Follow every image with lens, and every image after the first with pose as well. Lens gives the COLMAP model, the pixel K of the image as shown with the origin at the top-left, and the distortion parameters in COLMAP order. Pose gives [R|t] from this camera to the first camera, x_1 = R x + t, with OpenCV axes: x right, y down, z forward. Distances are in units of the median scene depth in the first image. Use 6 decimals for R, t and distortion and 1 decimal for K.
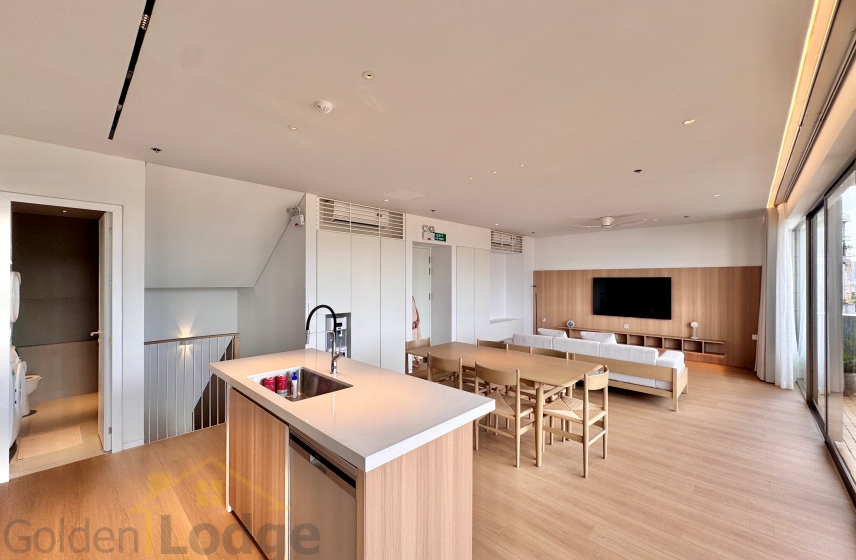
lens RADIAL K [[342.3, 0, 428.0], [0, 342.3, 280.0], [0, 0, 1]] dist [-0.000486, -0.000402]
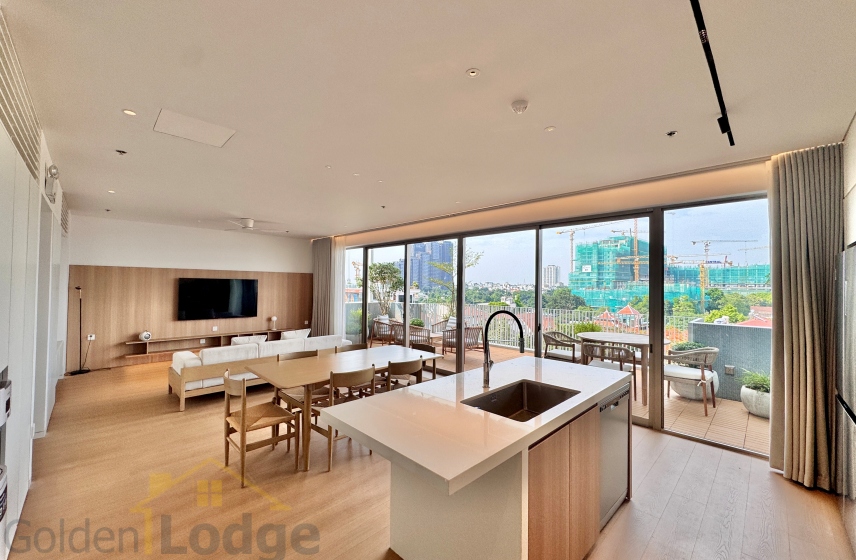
lens RADIAL K [[342.3, 0, 428.0], [0, 342.3, 280.0], [0, 0, 1]] dist [-0.000486, -0.000402]
pose [[0.035465, 0.013438, 0.999281, -0.389718], [-0.011337, 0.999851, -0.013043, 0.002312], [-0.999307, -0.010866, 0.035612, 0.368943]]
